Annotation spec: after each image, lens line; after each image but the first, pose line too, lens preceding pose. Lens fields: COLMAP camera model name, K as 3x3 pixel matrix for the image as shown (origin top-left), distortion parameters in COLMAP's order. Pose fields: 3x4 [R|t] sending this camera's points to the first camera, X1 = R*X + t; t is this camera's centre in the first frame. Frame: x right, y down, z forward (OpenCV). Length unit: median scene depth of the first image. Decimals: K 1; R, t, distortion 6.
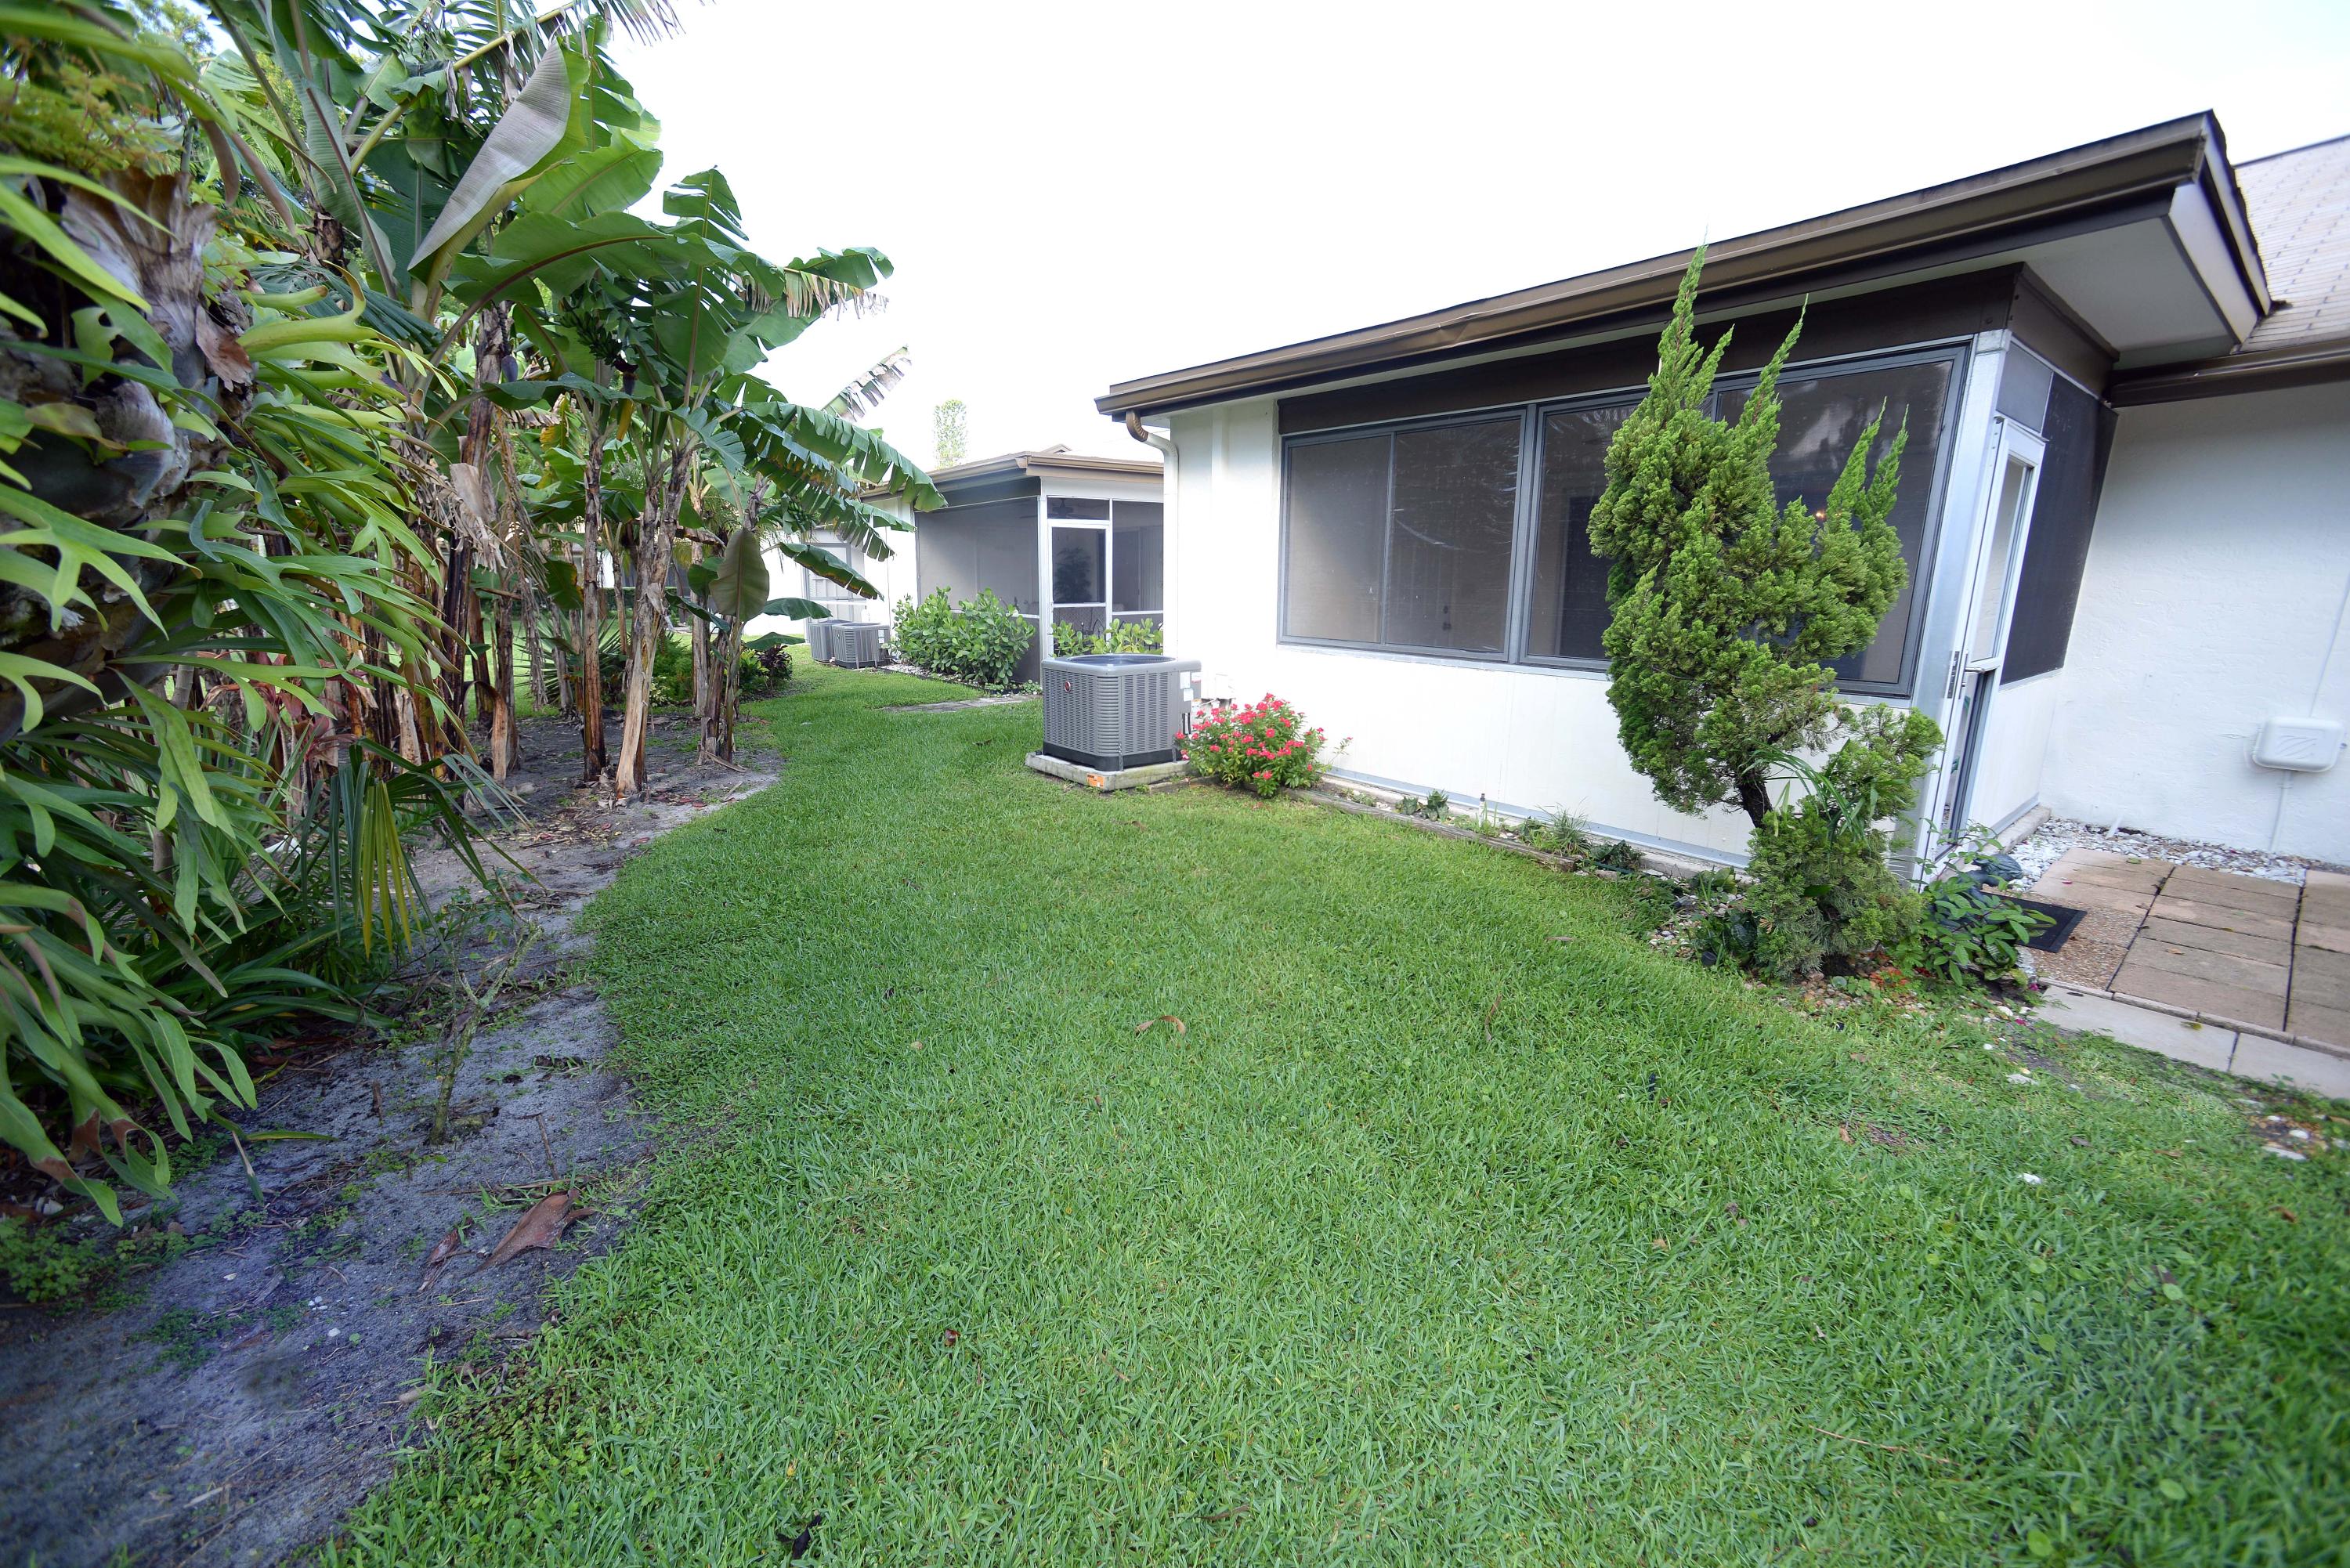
lens RADIAL K [[935.7, 0, 1169.7], [0, 935.7, 781.2], [0, 0, 1]] dist [-0.075755, 0.030235]
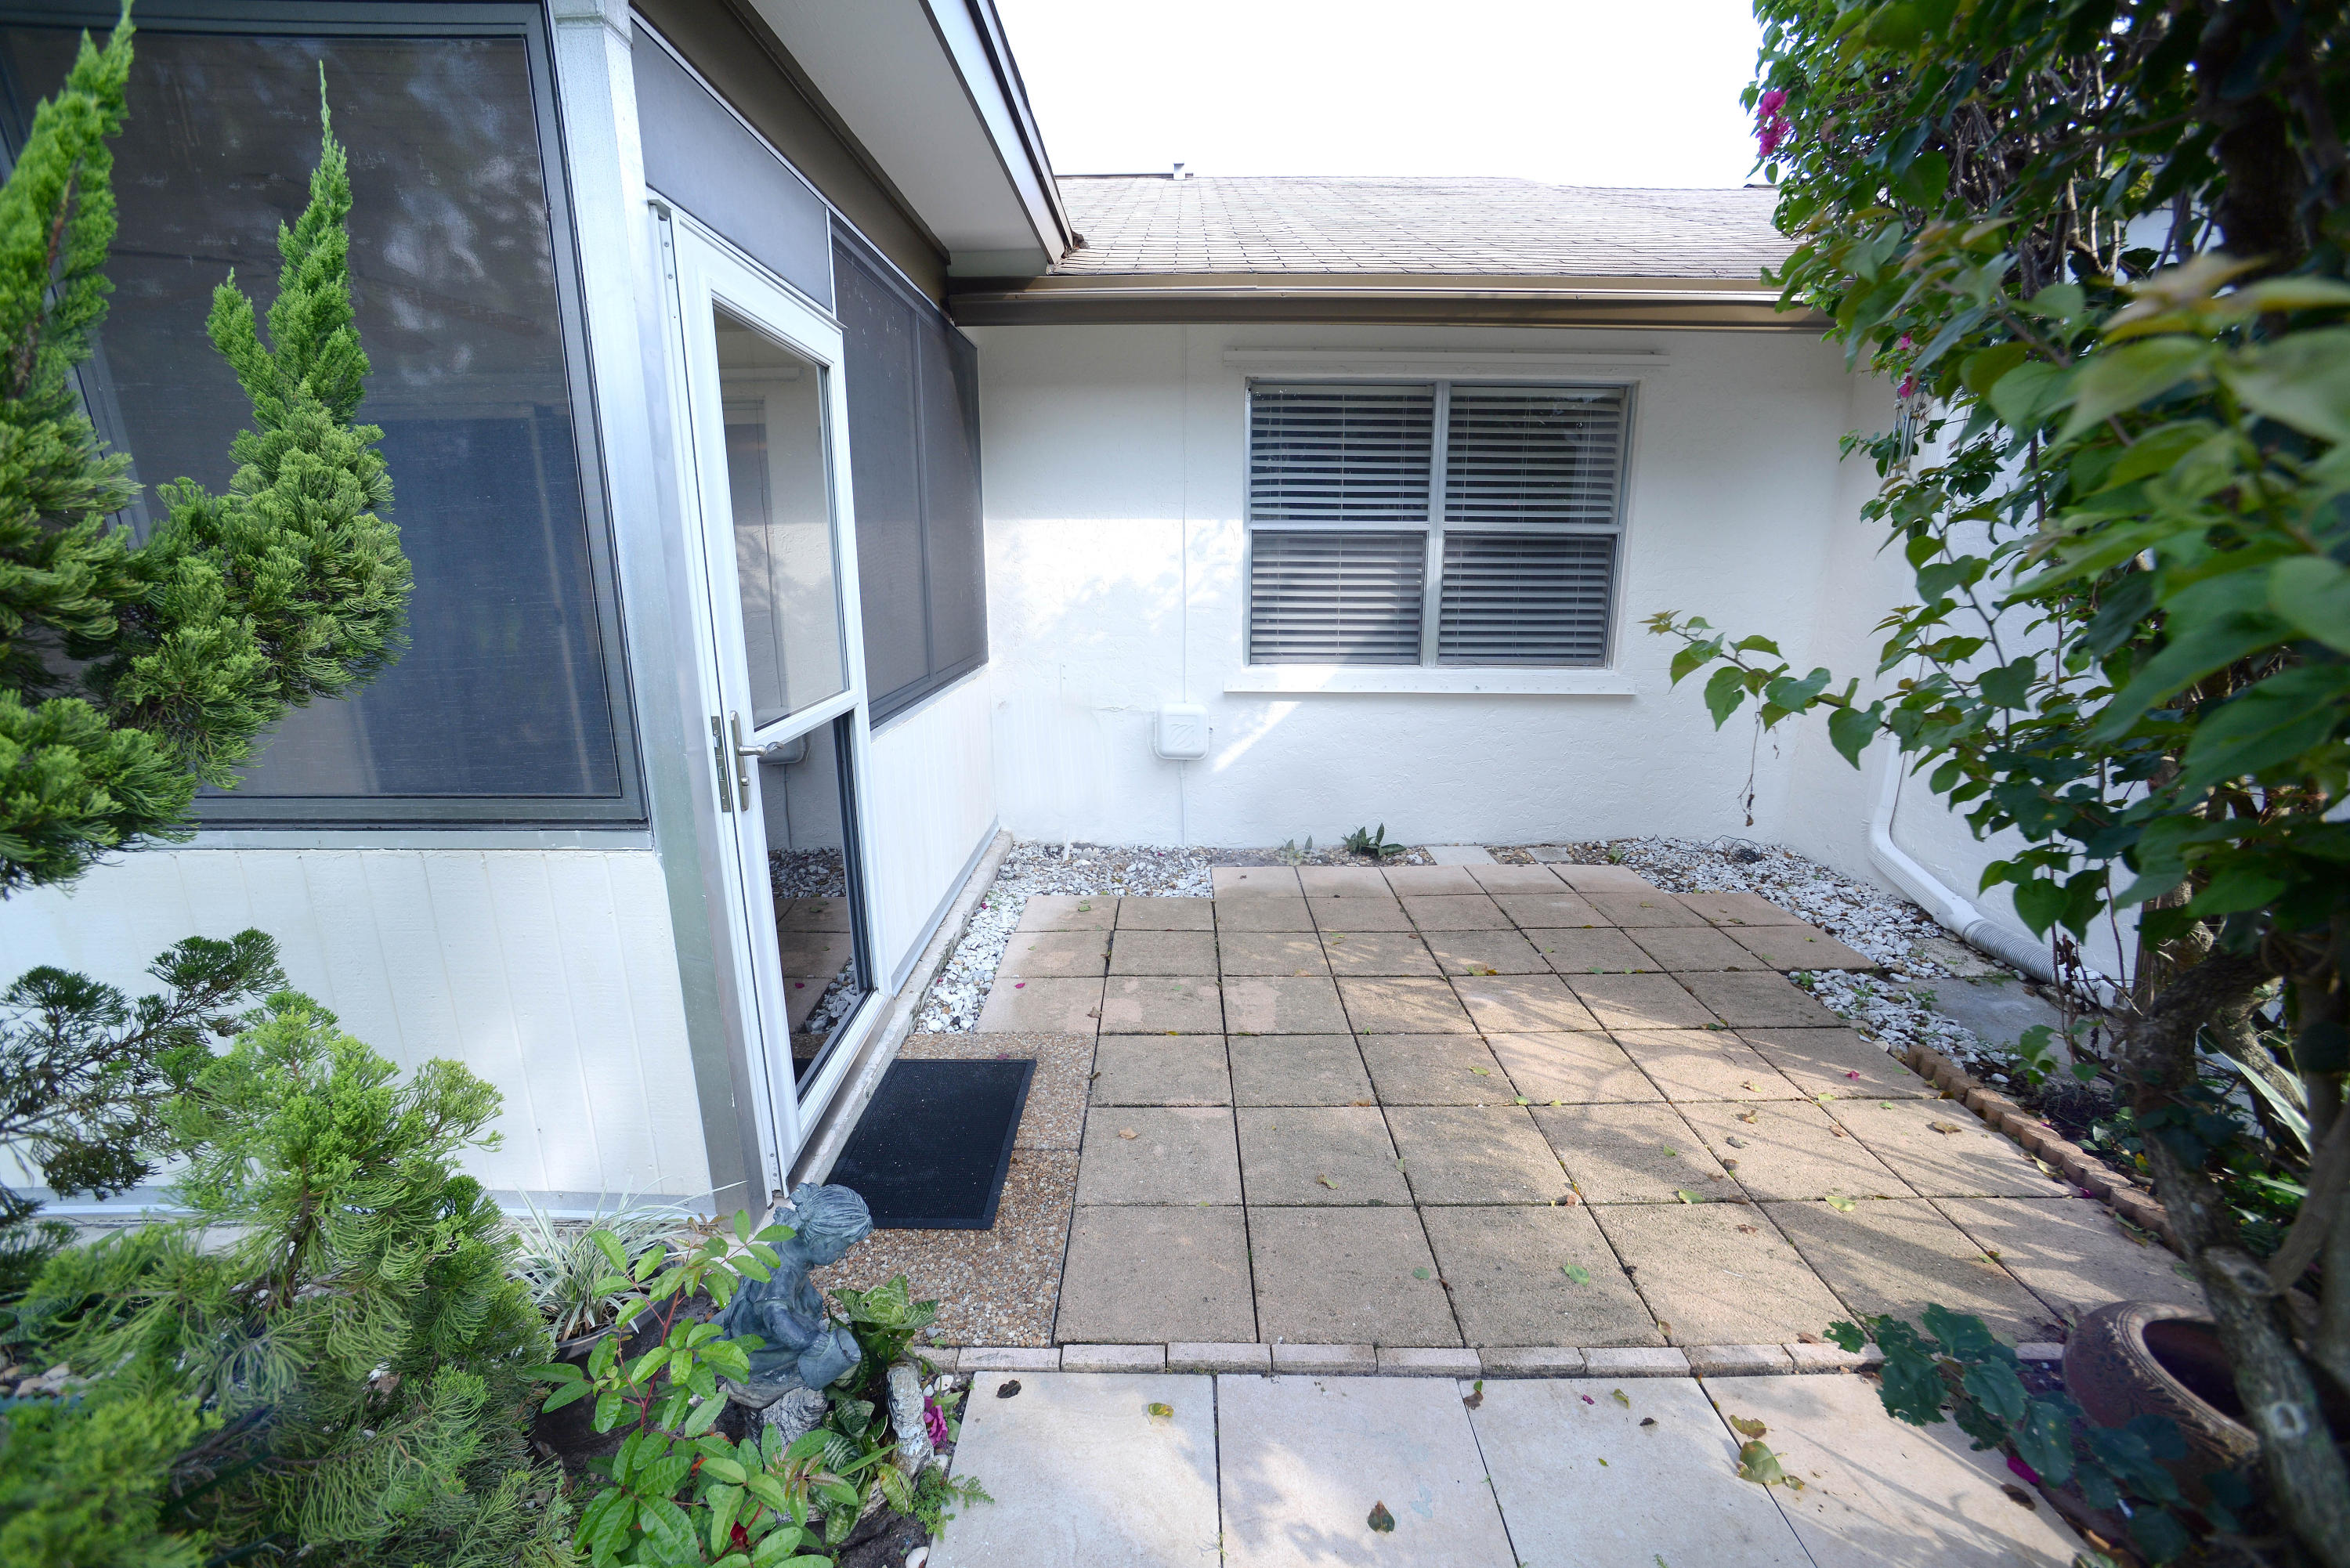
lens RADIAL K [[935.7, 0, 1169.7], [0, 935.7, 781.2], [0, 0, 1]] dist [-0.075755, 0.030235]
pose [[0.621113, -0.187102, 0.761060, 0.554360], [0.169044, 0.980210, 0.103019, -0.103060], [-0.765273, 0.064666, 0.640449, 0.429778]]
